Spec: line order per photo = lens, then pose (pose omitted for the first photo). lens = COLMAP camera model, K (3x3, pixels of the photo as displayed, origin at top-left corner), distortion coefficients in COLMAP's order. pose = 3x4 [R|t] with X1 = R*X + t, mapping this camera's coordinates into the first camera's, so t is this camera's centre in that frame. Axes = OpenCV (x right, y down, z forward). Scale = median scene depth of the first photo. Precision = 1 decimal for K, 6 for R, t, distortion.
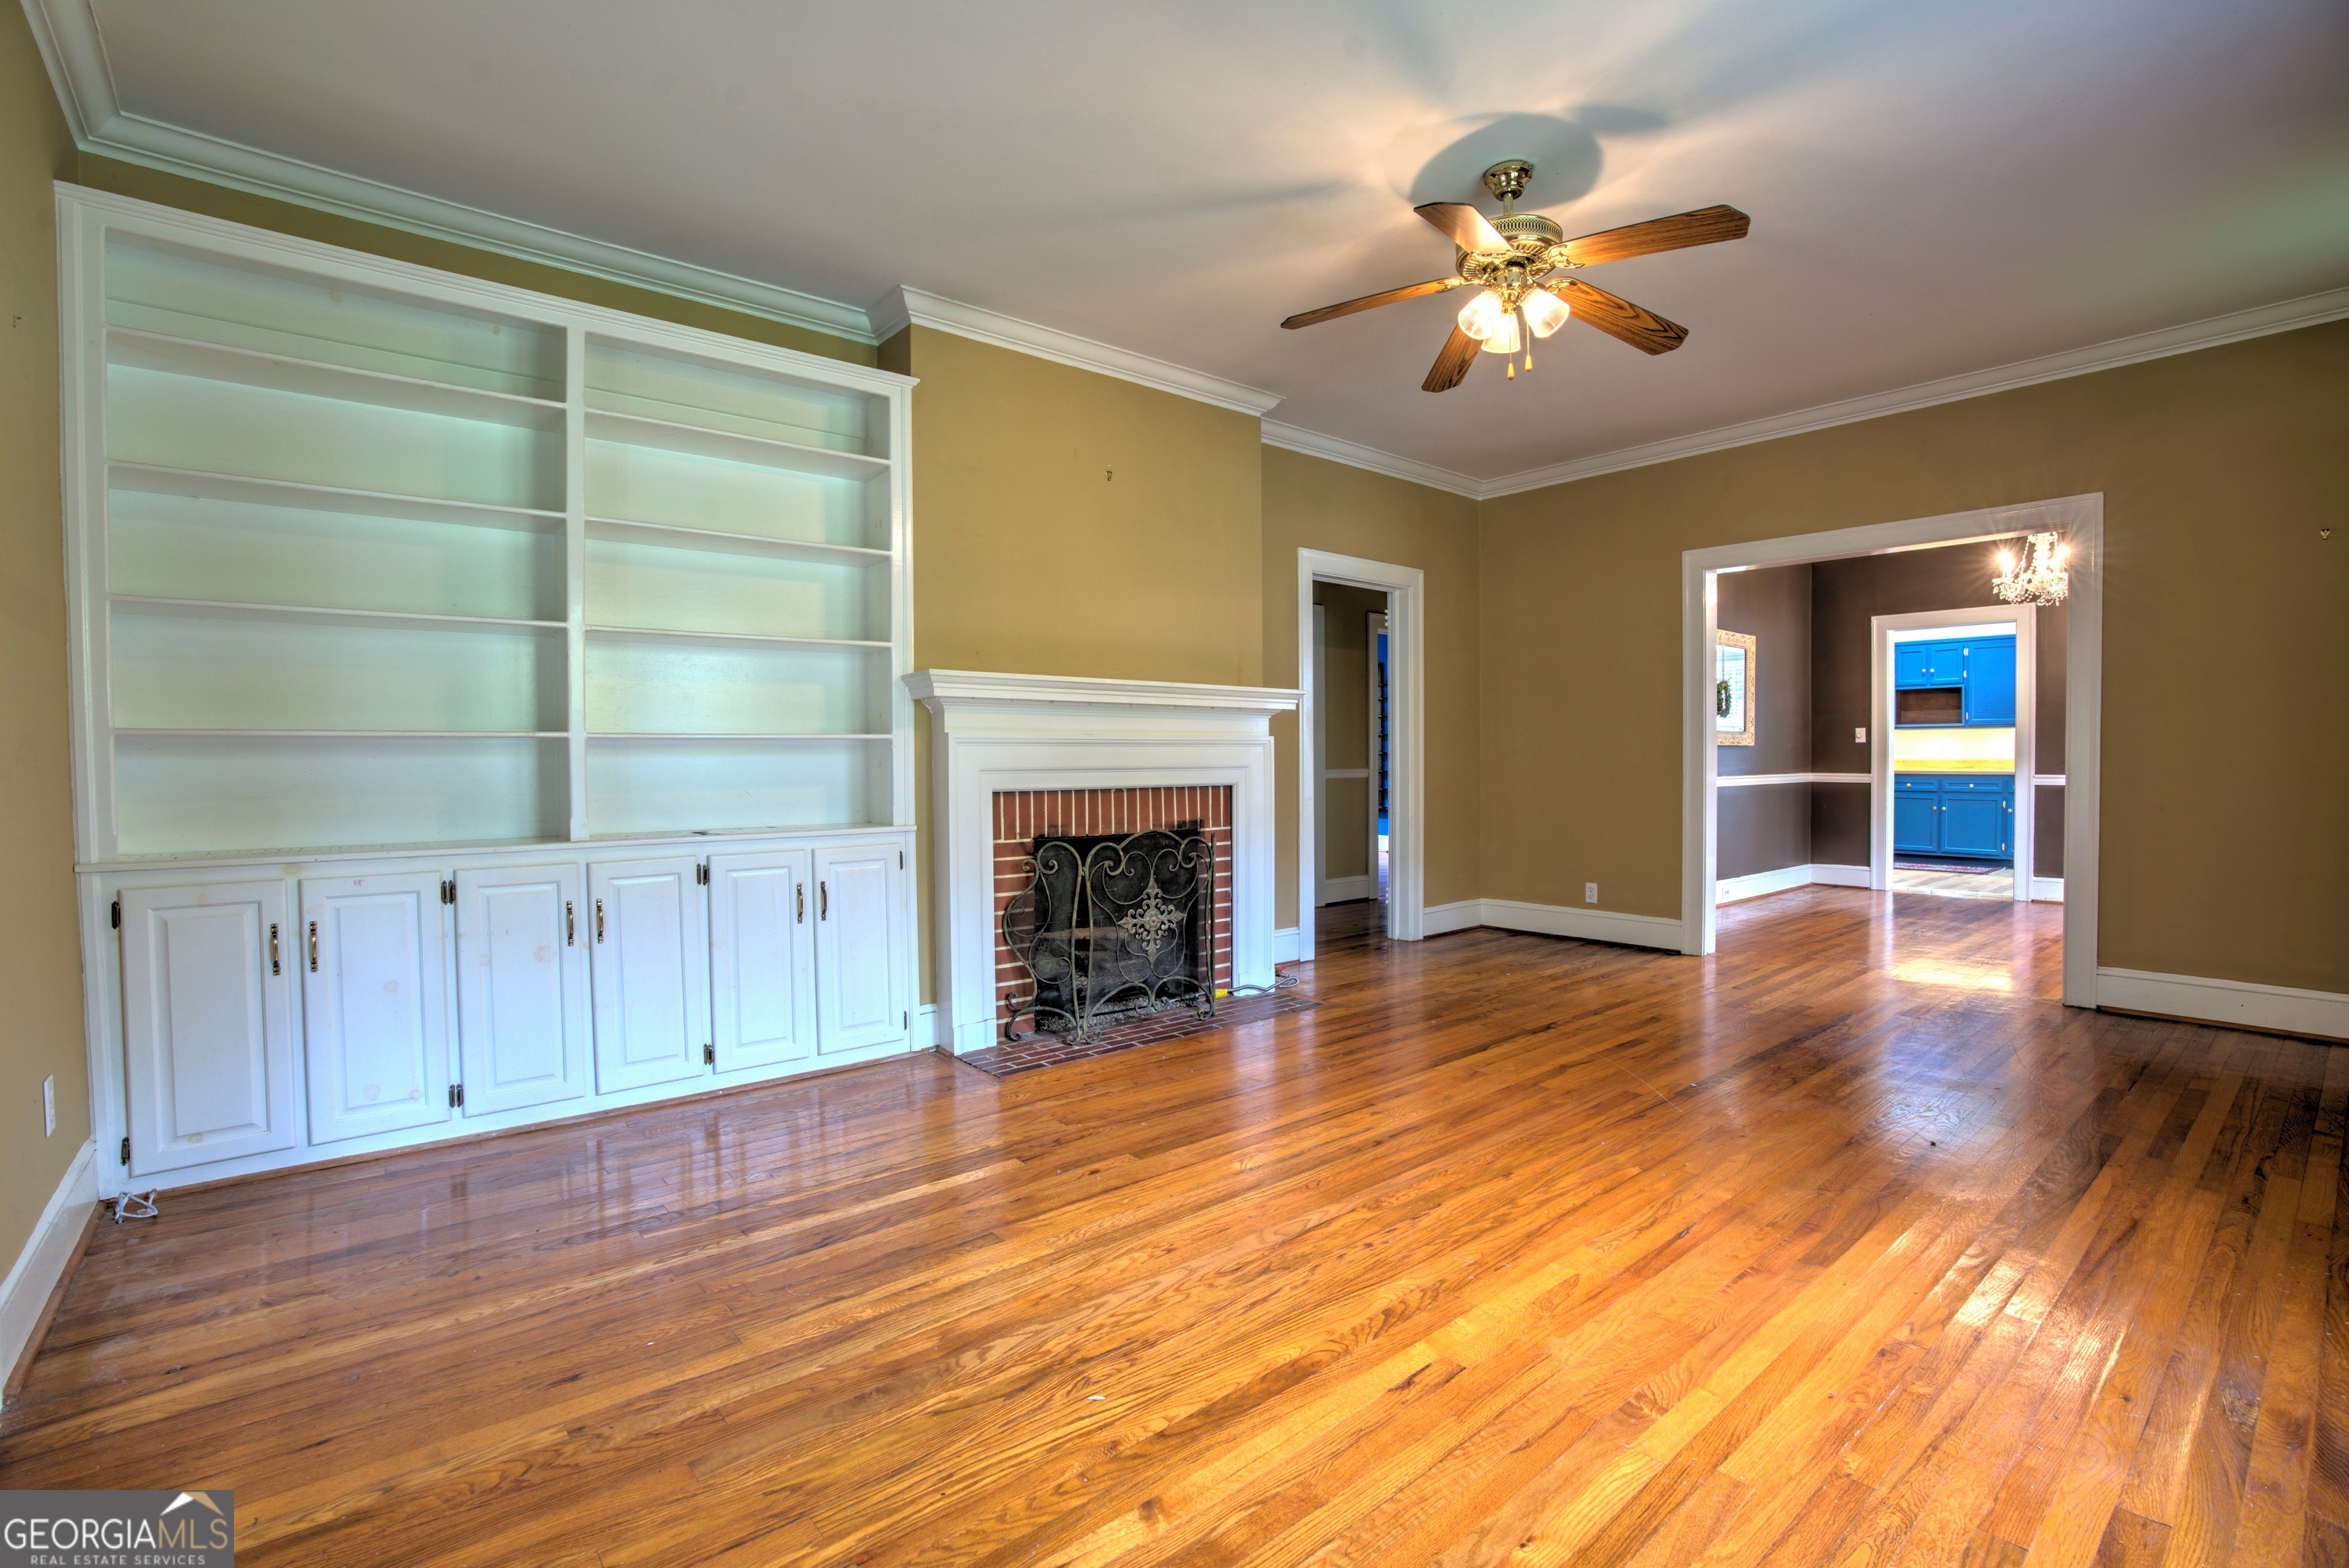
lens RADIAL K [[1054.5, 0, 1174.5], [0, 1054.5, 784.0], [0, 0, 1]] dist [-0.045430, 0.000024]
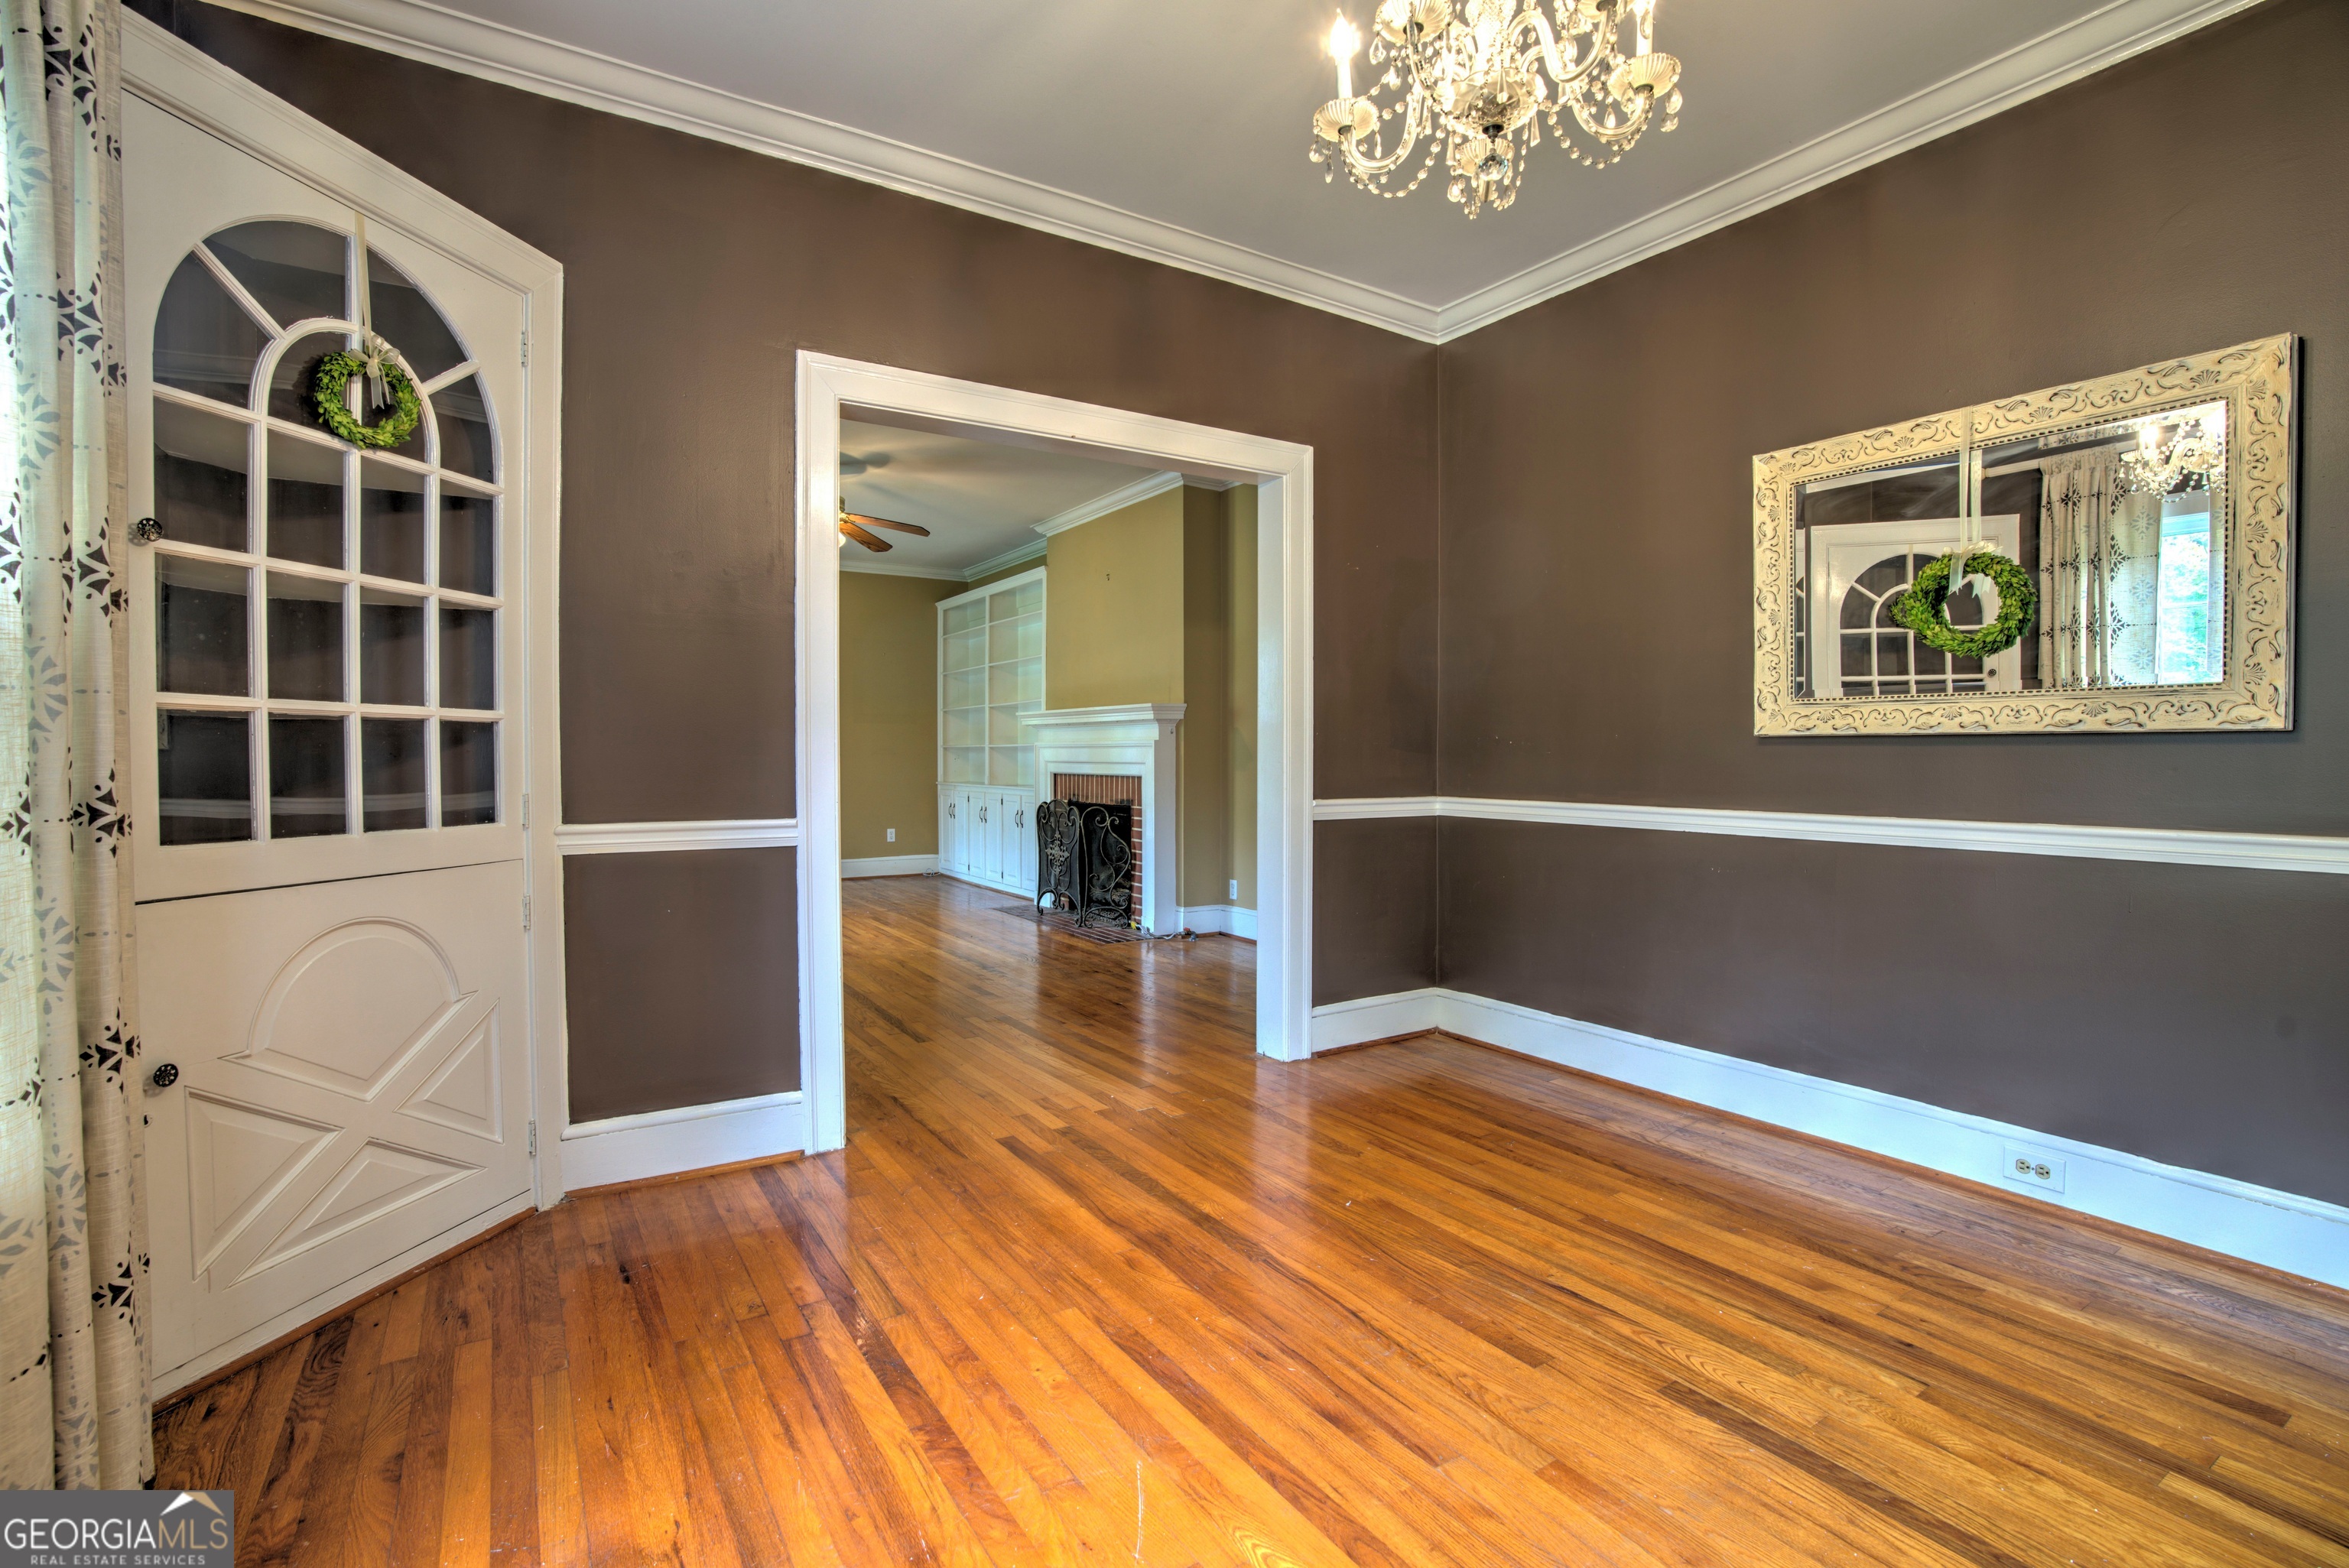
lens RADIAL K [[1071.5, 0, 1174.5], [0, 1071.5, 784.0], [0, 0, 1]] dist [-0.001003, -0.000017]
pose [[-0.111768, 0.034876, -0.993122, 1.627266], [-0.023887, 0.999001, 0.037771, -0.047758], [0.993447, 0.027944, -0.110823, 1.364015]]
